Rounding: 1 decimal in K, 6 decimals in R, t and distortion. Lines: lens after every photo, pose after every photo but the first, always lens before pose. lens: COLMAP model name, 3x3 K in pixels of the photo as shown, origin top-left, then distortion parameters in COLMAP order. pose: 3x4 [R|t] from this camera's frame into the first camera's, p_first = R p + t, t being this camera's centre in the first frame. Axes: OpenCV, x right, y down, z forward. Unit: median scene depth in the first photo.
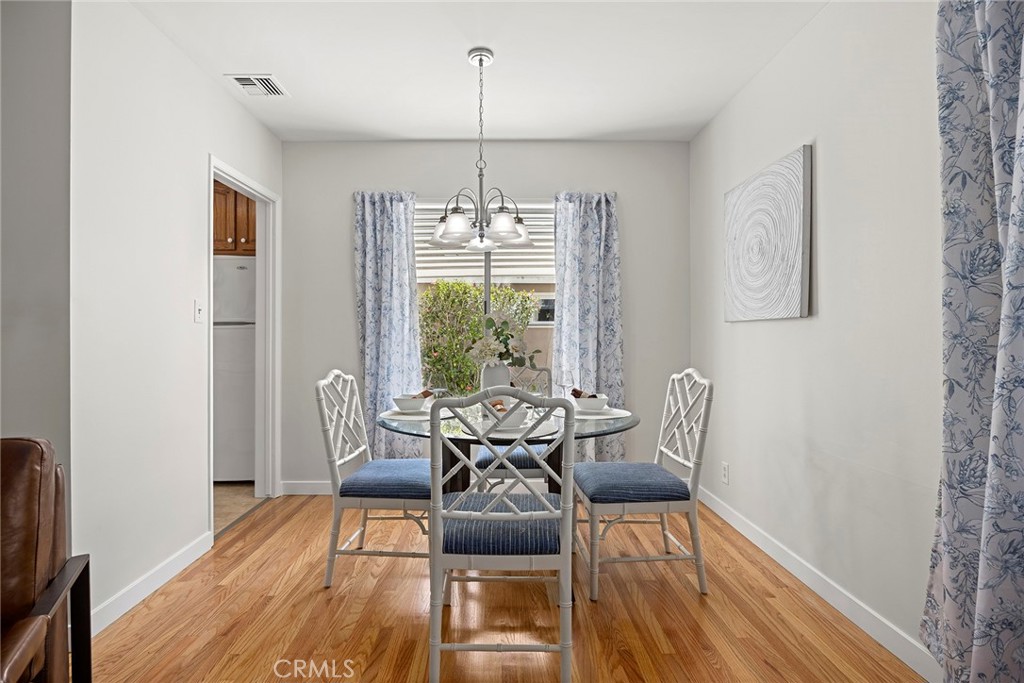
lens RADIAL K [[536.0, 0, 509.7], [0, 536.0, 344.7], [0, 0, 1]] dist [-0.007275, -0.000290]
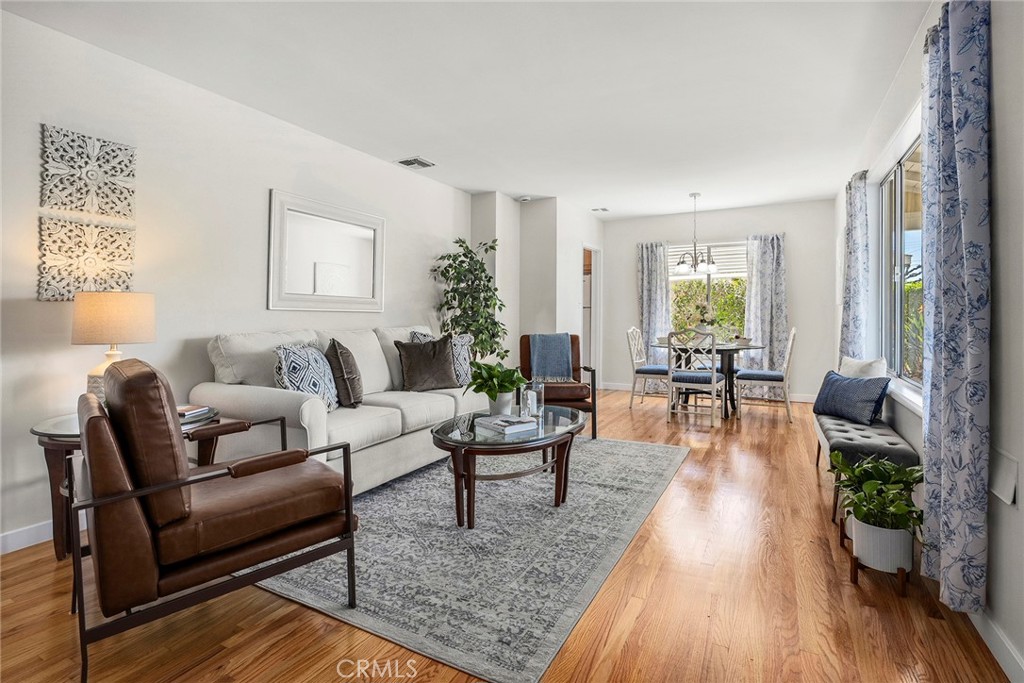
lens RADIAL K [[494.6, 0, 502.9], [0, 494.6, 322.9], [0, 0, 1]] dist [-0.004290, -0.000218]
pose [[0.867454, 0.004504, -0.497497, 0.207049], [-0.003326, 0.999989, 0.003253, 0.015872], [0.497506, -0.001167, 0.867460, -0.910928]]
